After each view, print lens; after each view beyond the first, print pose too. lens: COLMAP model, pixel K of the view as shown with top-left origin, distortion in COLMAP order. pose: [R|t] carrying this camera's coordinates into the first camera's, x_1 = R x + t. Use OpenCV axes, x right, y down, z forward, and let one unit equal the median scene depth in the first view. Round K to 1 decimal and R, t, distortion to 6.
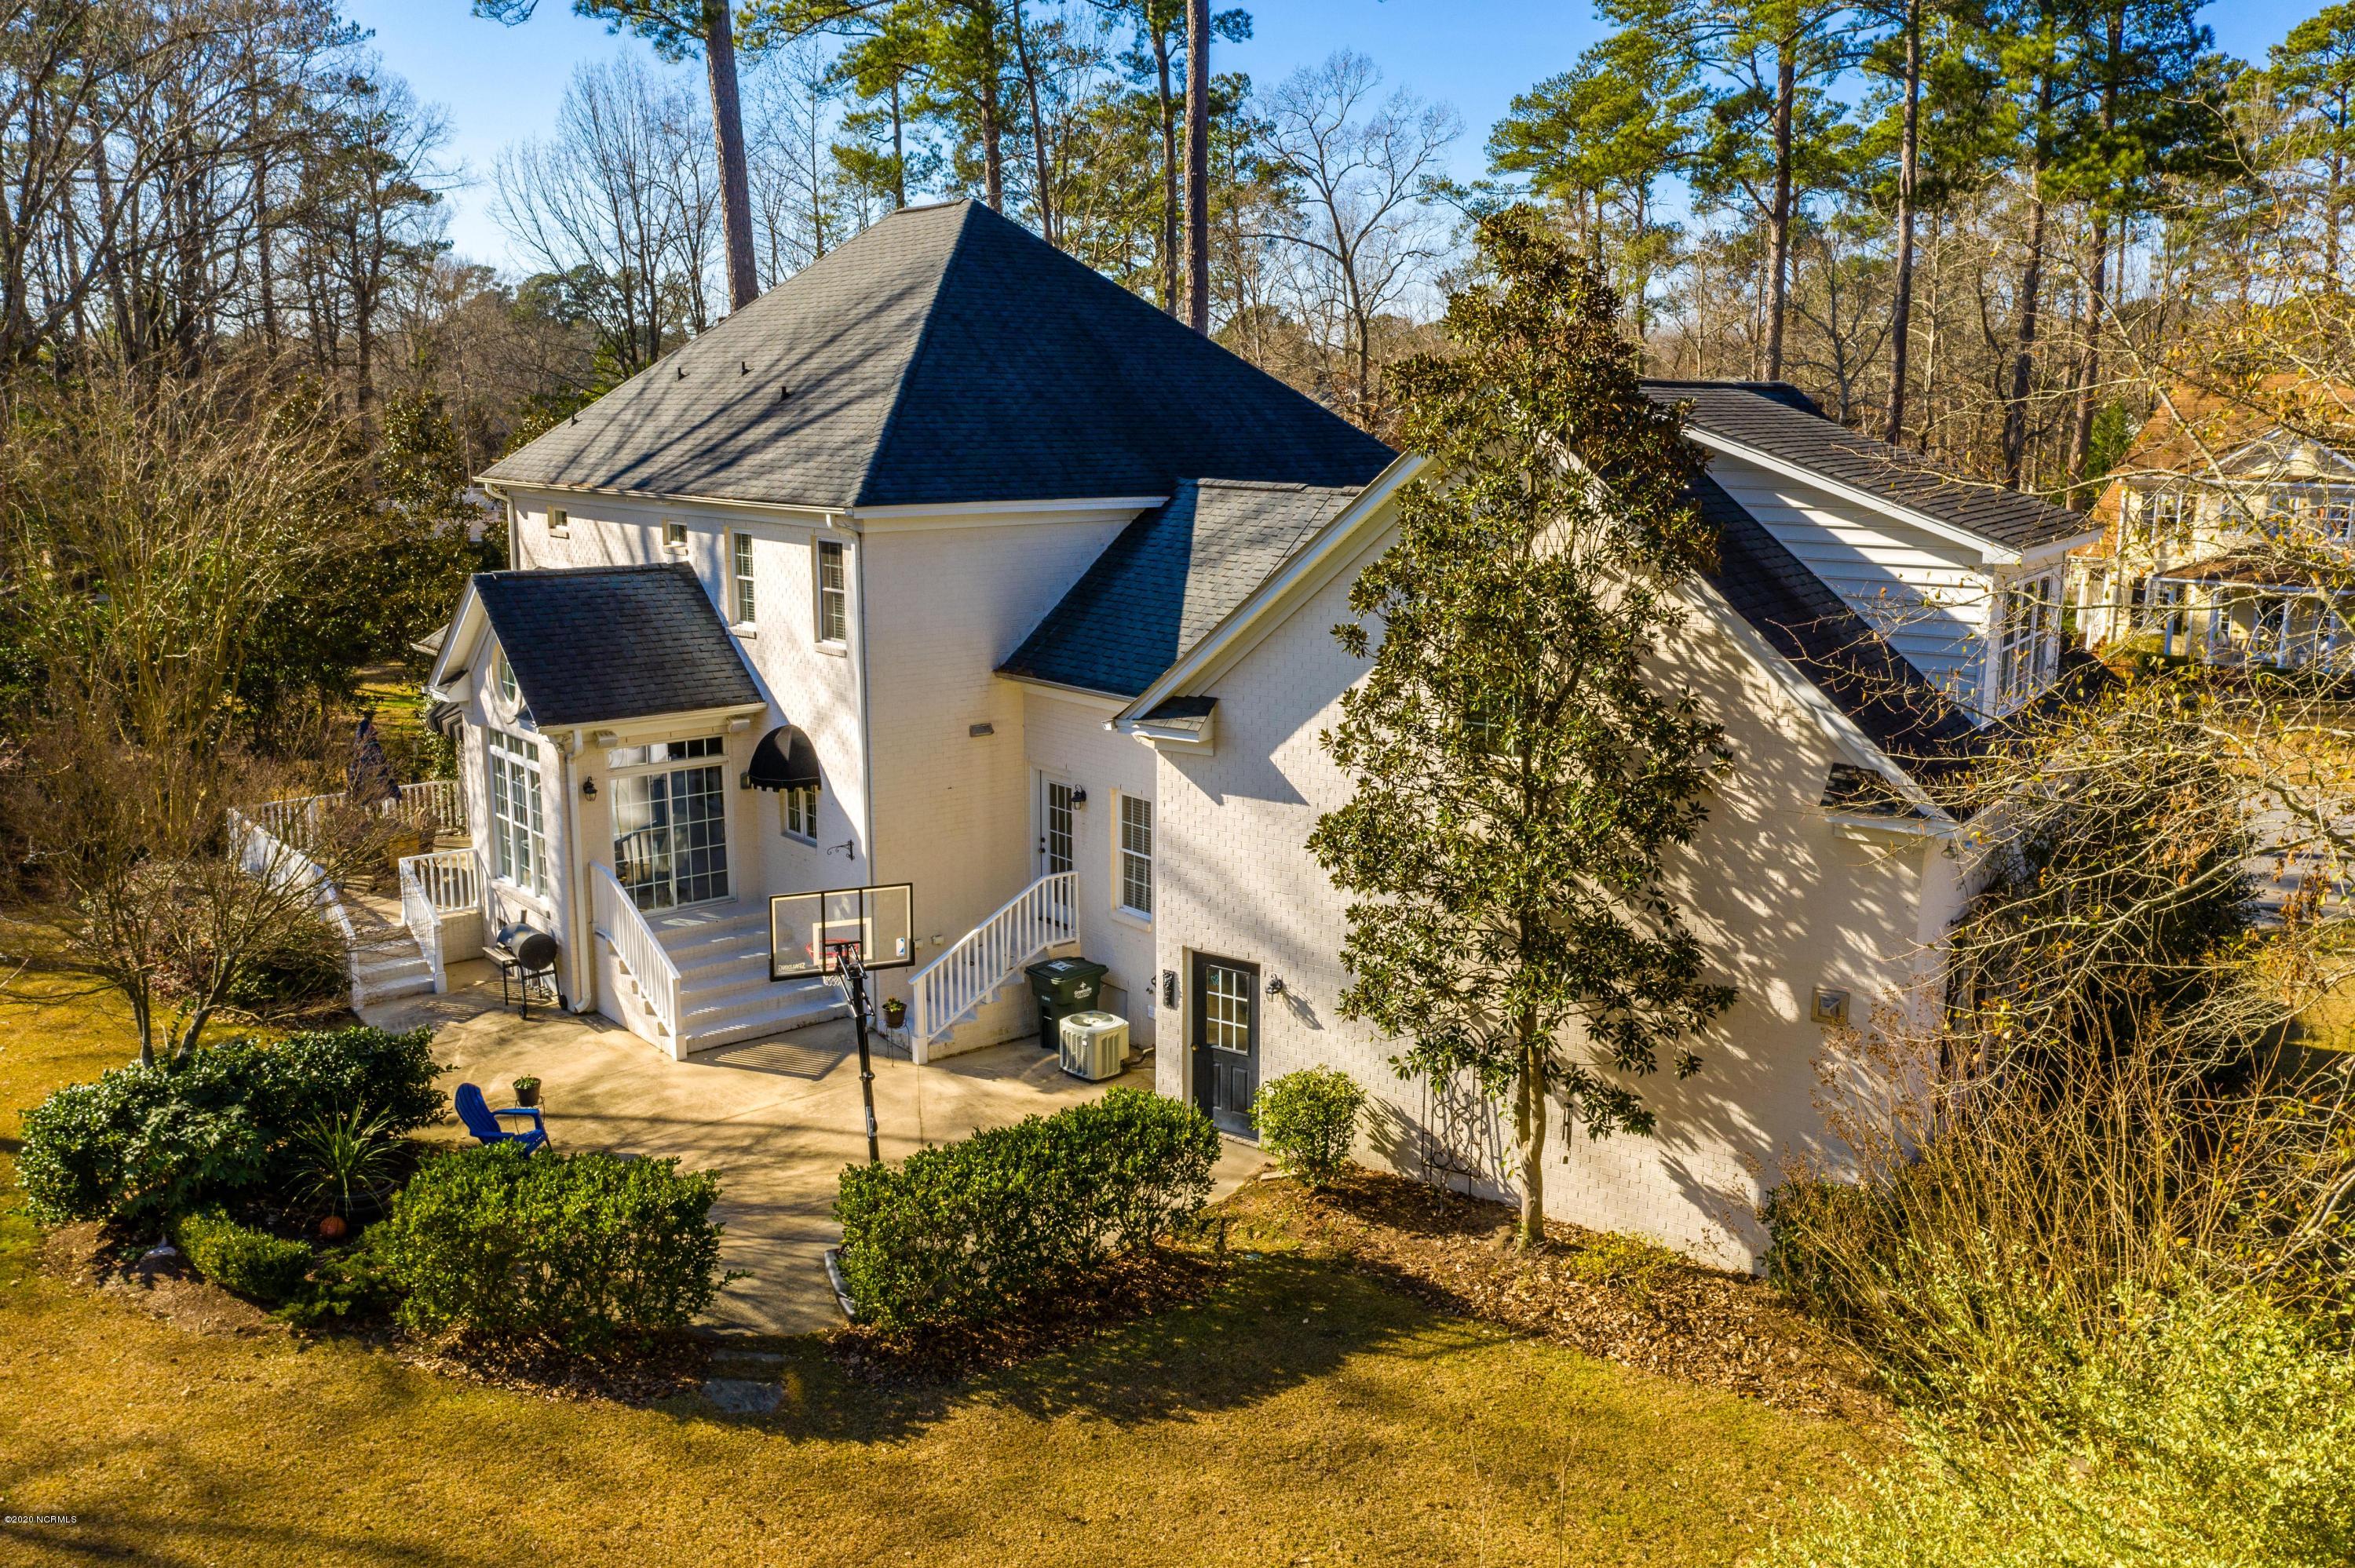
lens RADIAL K [[1894.2, 0, 1177.5], [0, 1894.2, 784.0], [0, 0, 1]] dist [-0.008243, -0.001696]
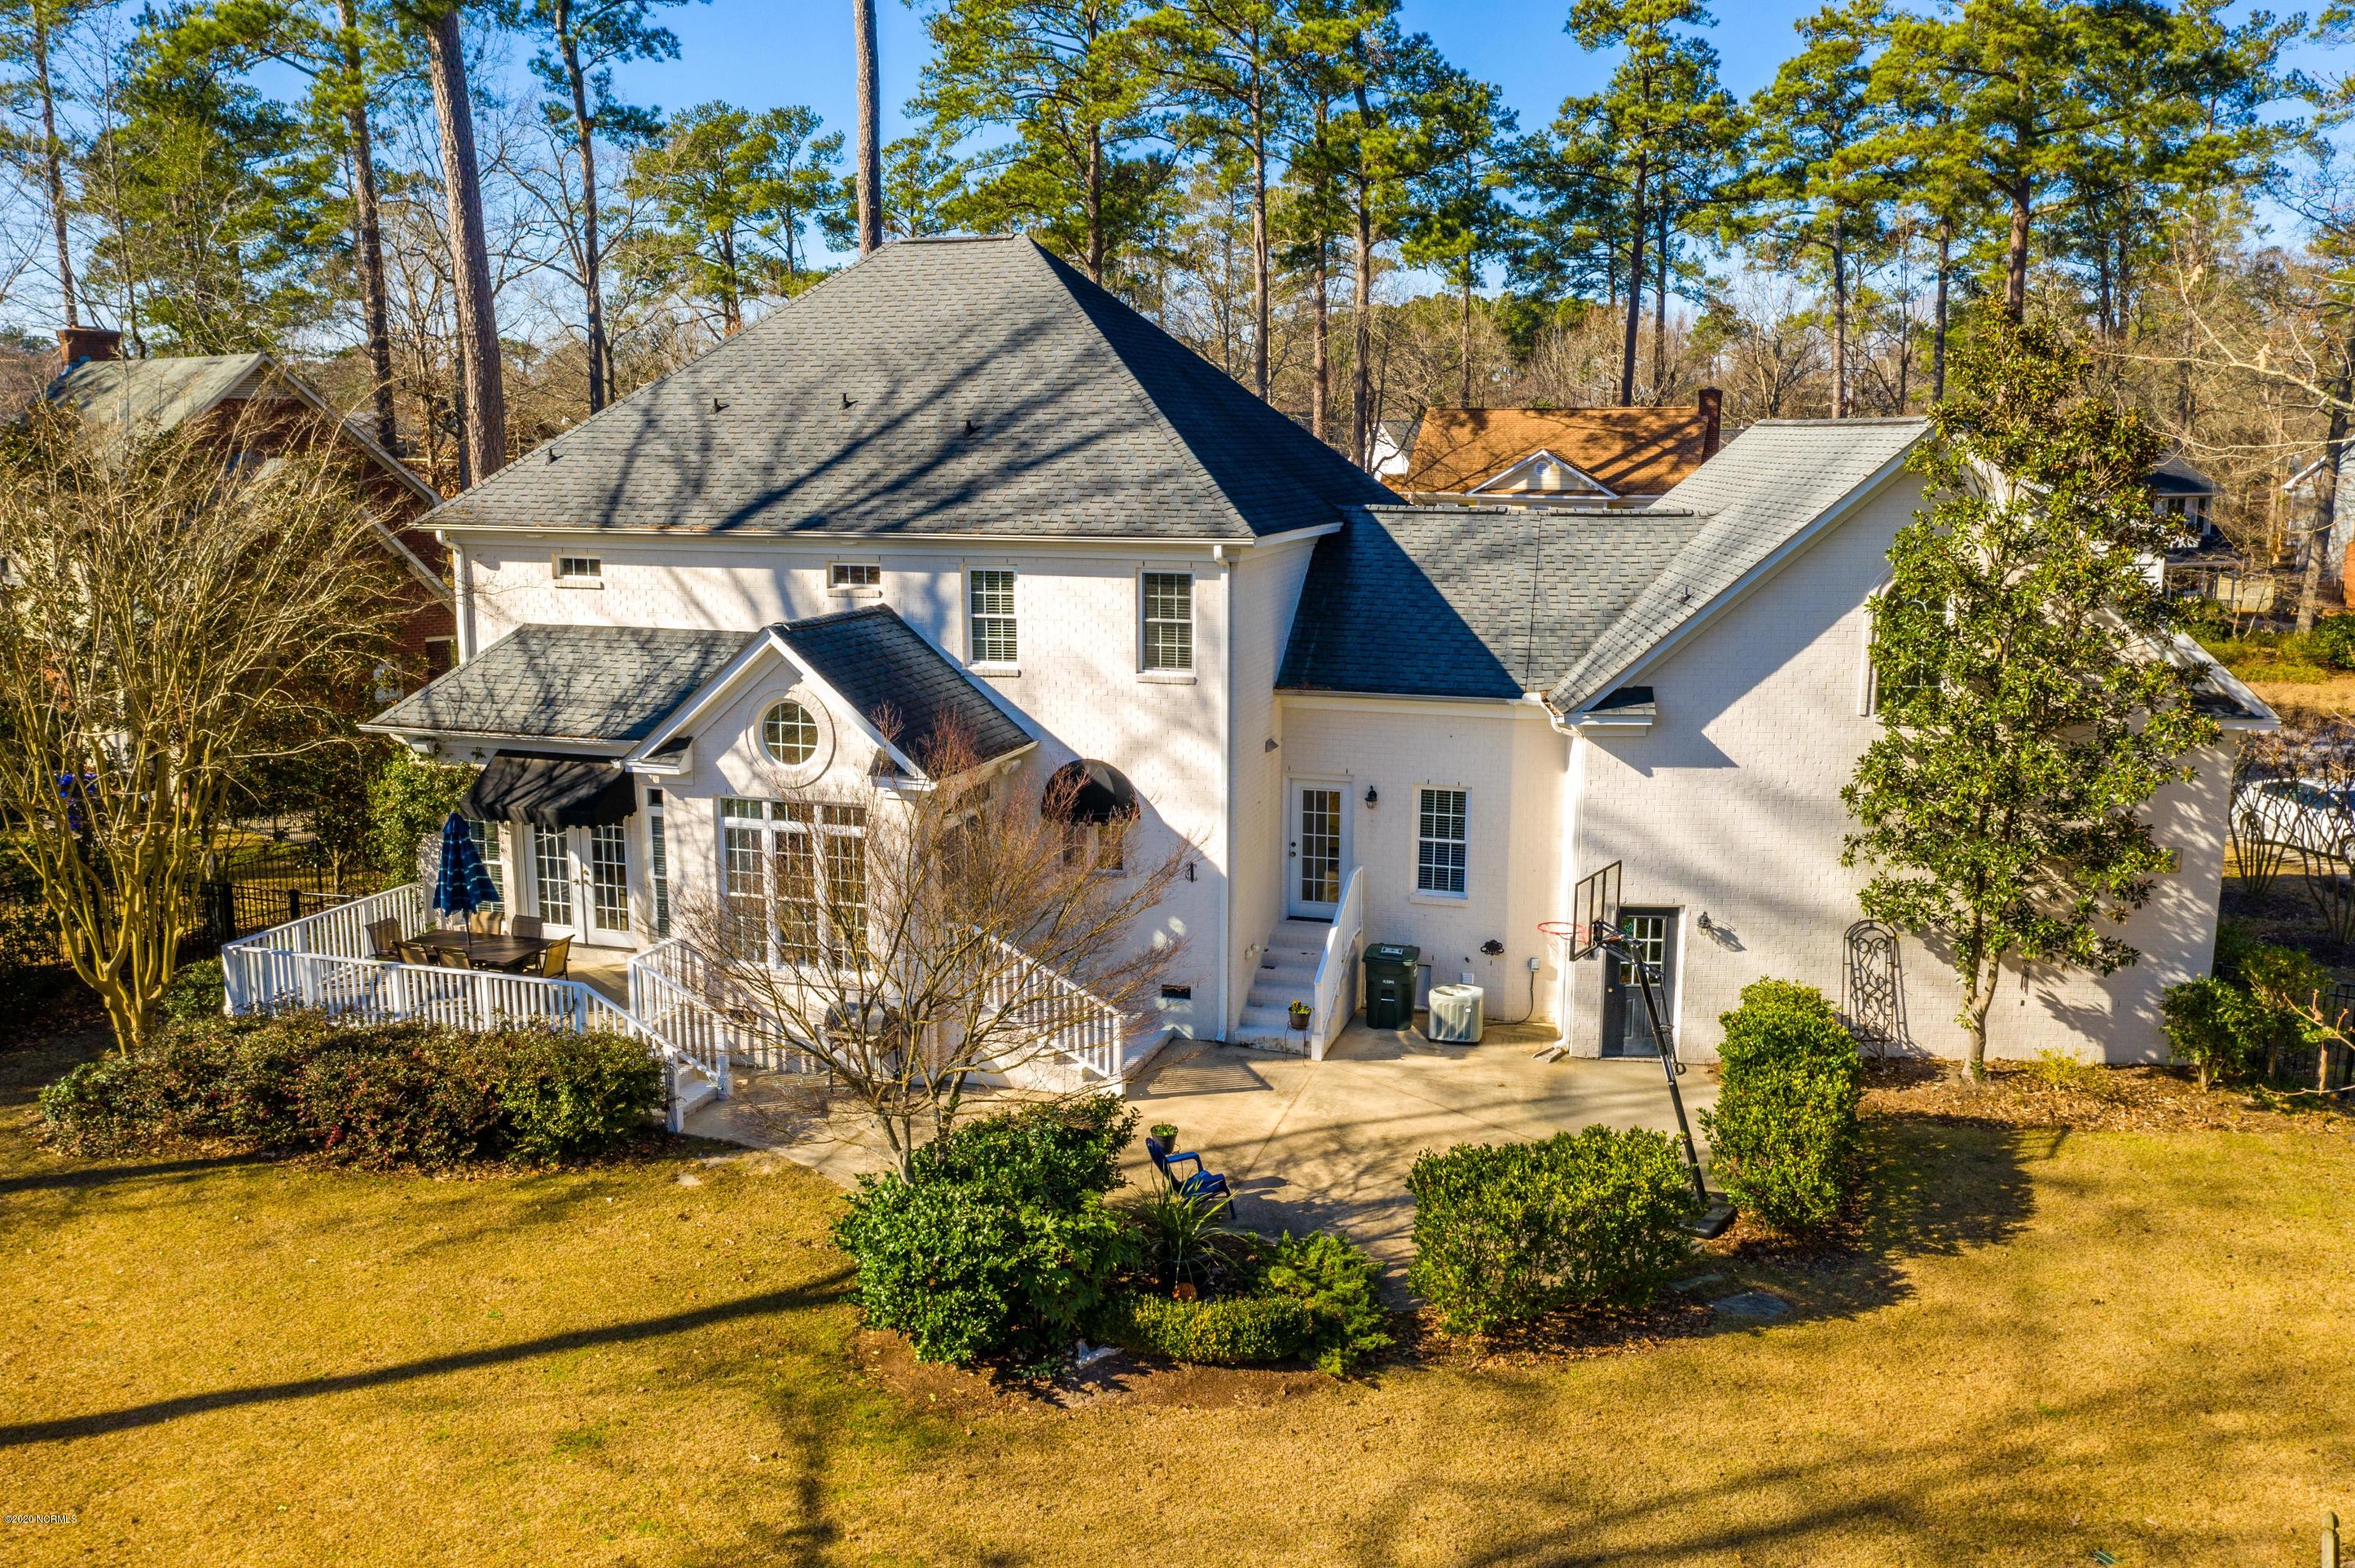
lens RADIAL K [[1894.2, 0, 1177.5], [0, 1894.2, 784.0], [0, 0, 1]] dist [-0.008243, -0.001696]
pose [[0.837779, -0.101742, 0.536446, -0.796497], [0.108671, 0.993900, 0.018788, -0.035940], [-0.535086, 0.042556, 0.843725, 0.148432]]
